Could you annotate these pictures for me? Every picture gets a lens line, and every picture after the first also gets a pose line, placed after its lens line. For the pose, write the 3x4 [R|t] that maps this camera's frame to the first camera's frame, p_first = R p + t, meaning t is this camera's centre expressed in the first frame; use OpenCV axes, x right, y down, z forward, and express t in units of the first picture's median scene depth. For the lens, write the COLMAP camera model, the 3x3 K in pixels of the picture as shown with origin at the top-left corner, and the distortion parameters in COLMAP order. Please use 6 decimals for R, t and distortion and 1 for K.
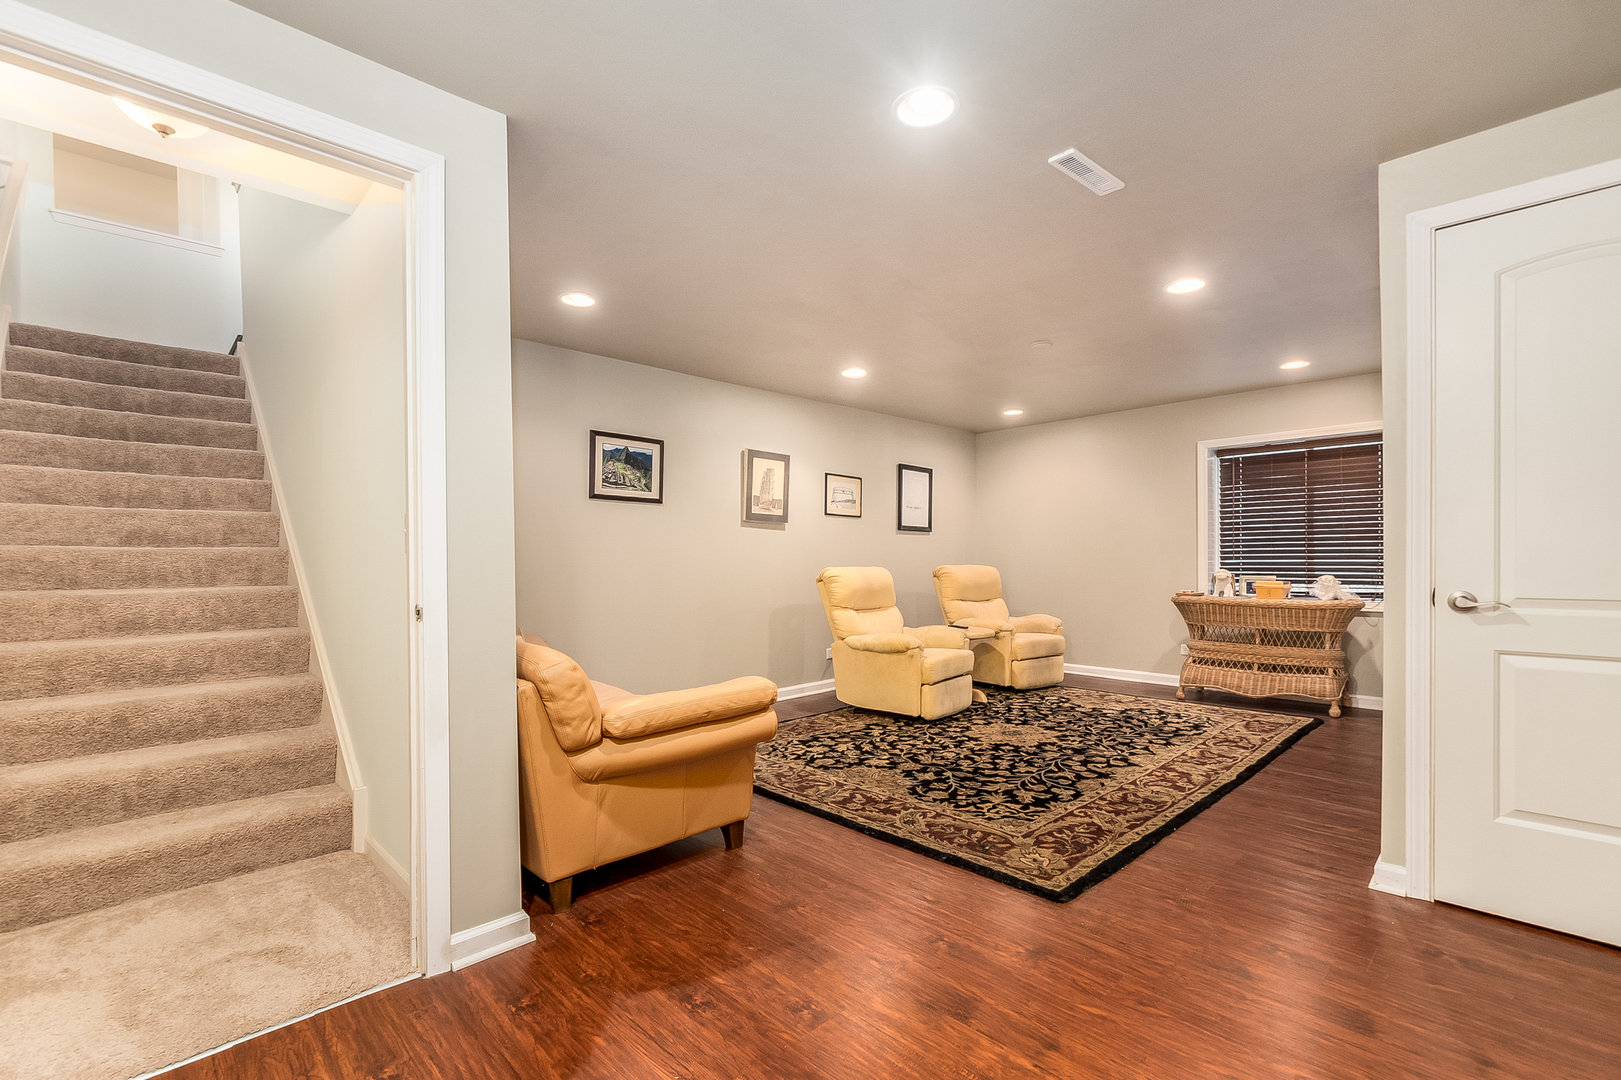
lens RADIAL K [[720.7, 0, 808.5], [0, 720.7, 553.6], [0, 0, 1]] dist [-0.004231, 0.000414]
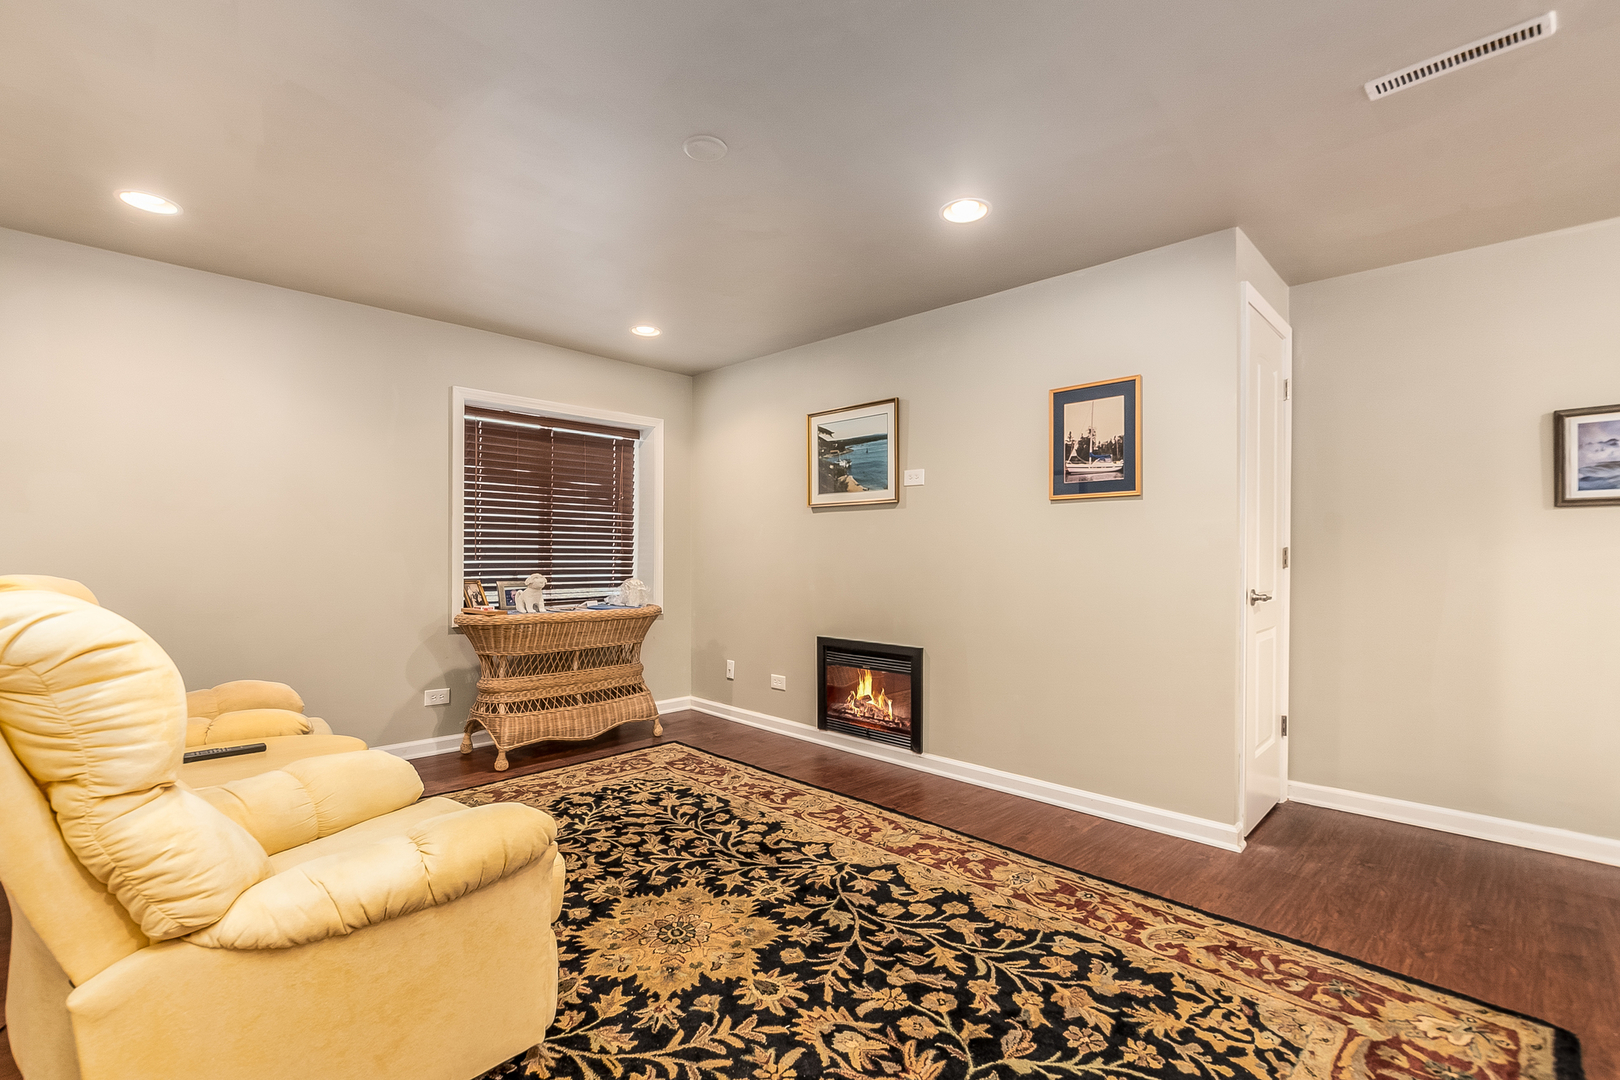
lens RADIAL K [[720.2, 0, 807.9], [0, 720.2, 547.2], [0, 0, 1]] dist [-0.004231, 0.000414]
pose [[-0.018764, 0.016893, 0.999681, -0.221534], [-0.012871, 0.999770, -0.017136, 0.006320], [-0.999741, -0.013189, -0.018542, 1.069828]]
